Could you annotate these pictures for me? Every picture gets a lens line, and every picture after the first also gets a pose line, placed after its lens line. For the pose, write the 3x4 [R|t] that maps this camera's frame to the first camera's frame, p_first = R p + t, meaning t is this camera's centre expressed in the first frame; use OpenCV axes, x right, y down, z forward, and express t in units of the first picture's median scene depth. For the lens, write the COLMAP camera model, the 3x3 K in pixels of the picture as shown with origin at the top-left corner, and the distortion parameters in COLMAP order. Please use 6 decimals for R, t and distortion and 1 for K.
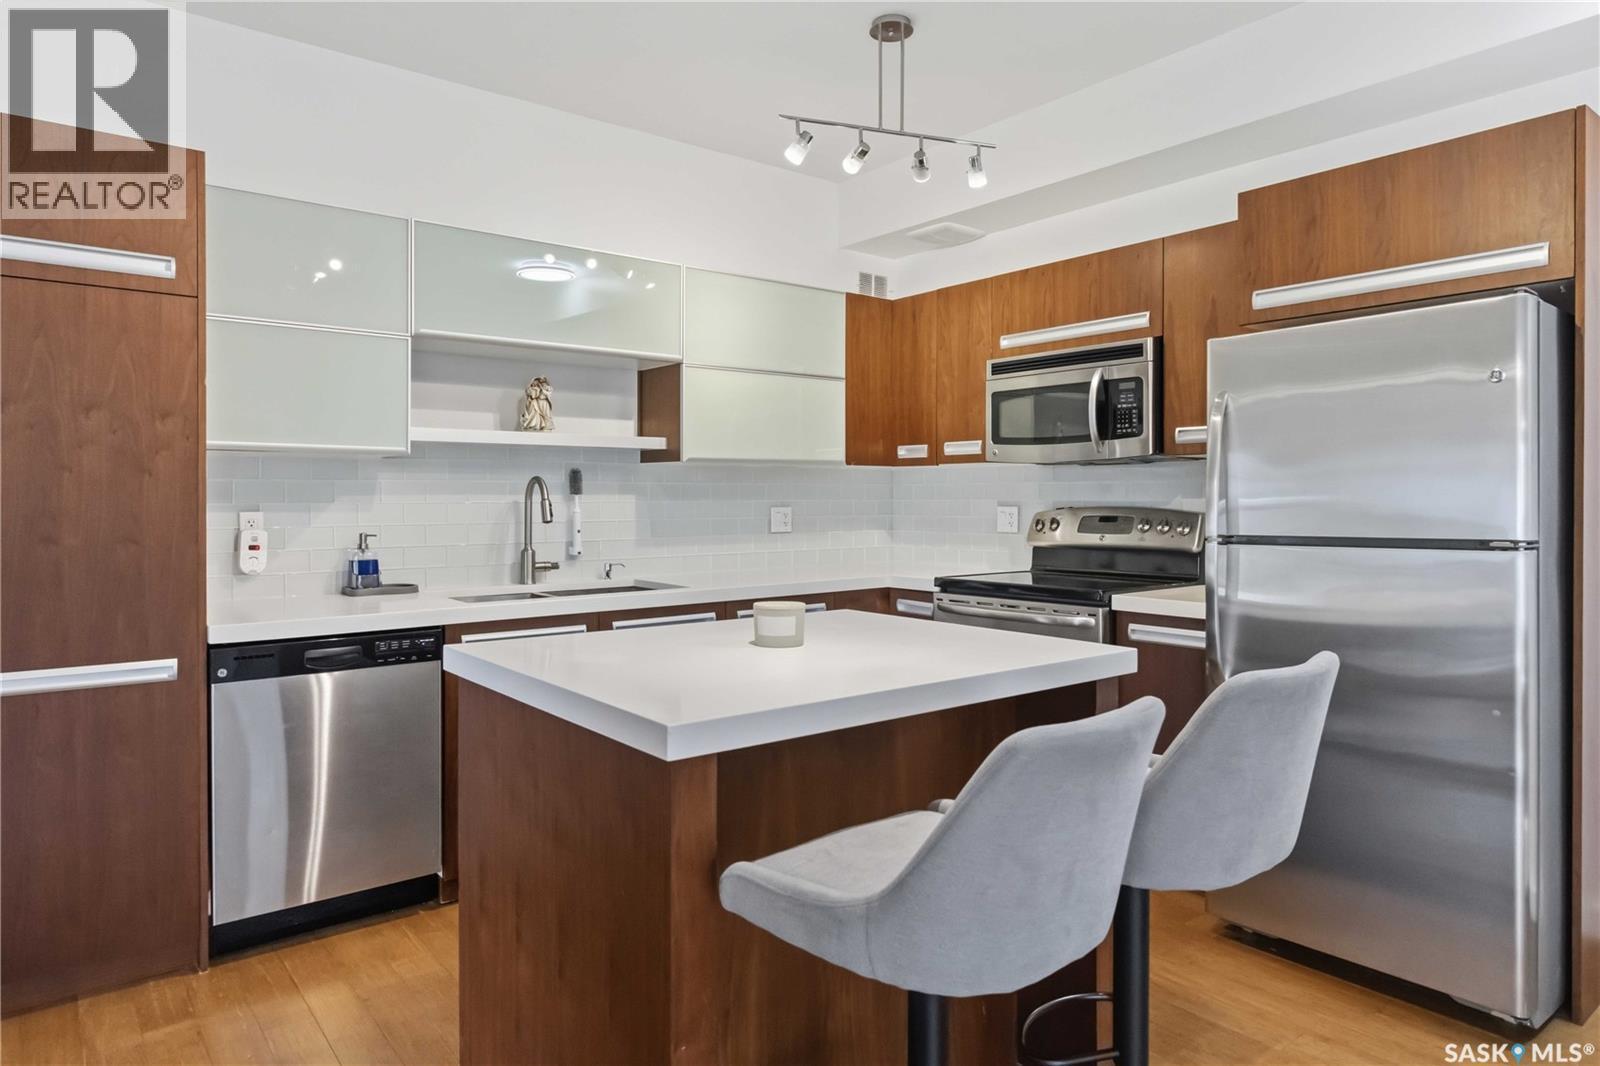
lens RADIAL K [[971.6, 0, 798.8], [0, 971.6, 504.7], [0, 0, 1]] dist [-0.000898, -0.001522]
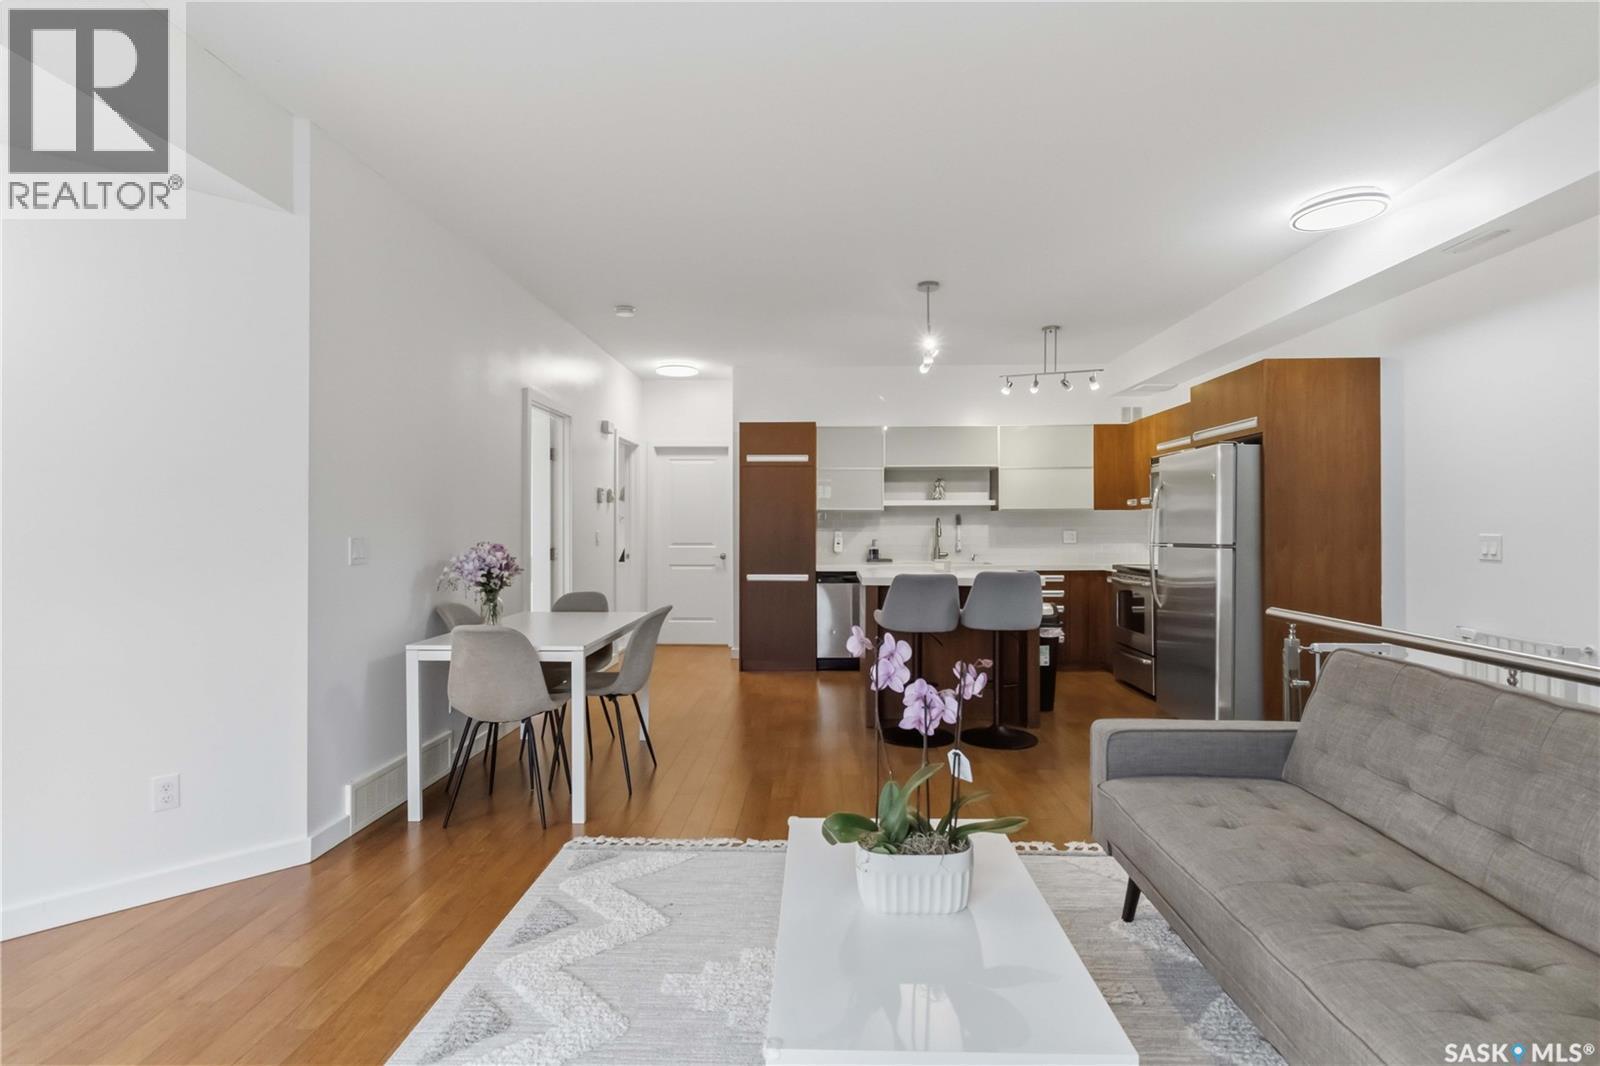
lens RADIAL K [[736.5, 0, 803.6], [0, 736.5, 504.4], [0, 0, 1]] dist [0.001276, 0.000426]
pose [[0.762022, -0.019848, -0.647246, 0.838807], [-0.003313, 0.999398, -0.034548, 0.003237], [0.647542, 0.028471, 0.761497, -0.800032]]
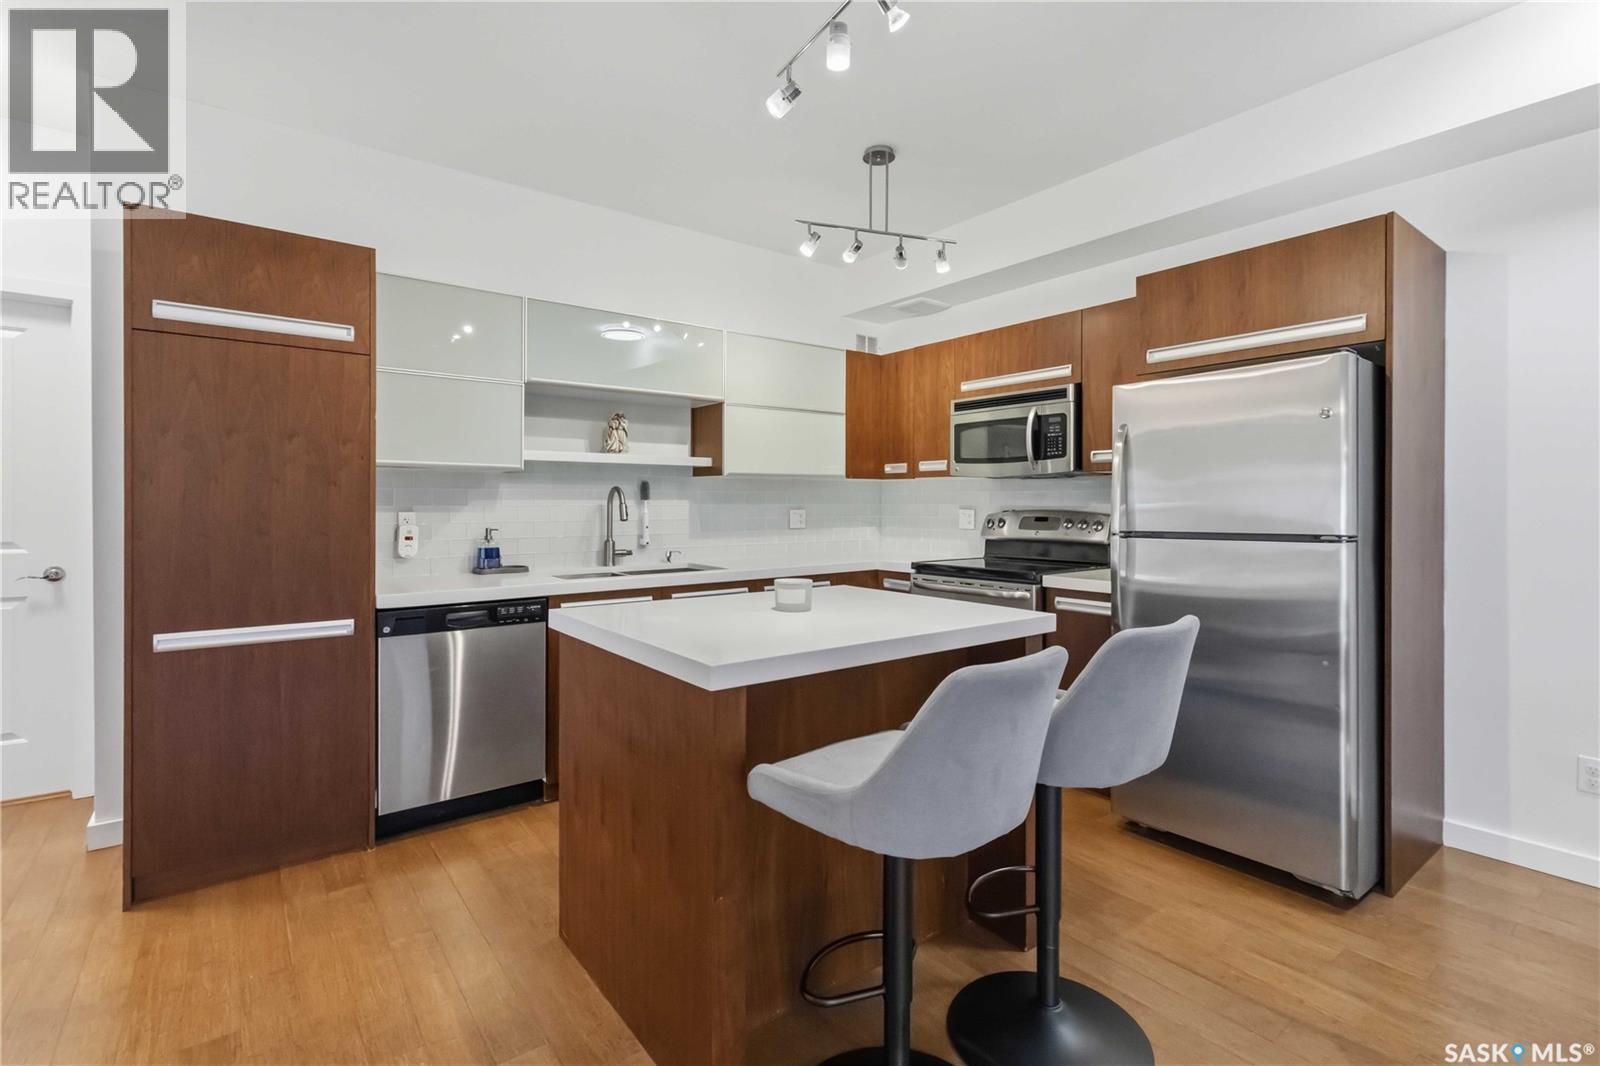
lens RADIAL K [[736.5, 0, 803.6], [0, 736.5, 504.4], [0, 0, 1]] dist [0.001276, 0.000426]
pose [[0.999909, 0.002127, -0.013314, 0.005404], [-0.002192, 0.999986, -0.004890, 0.000486], [0.013303, 0.004919, 0.999899, -0.025016]]
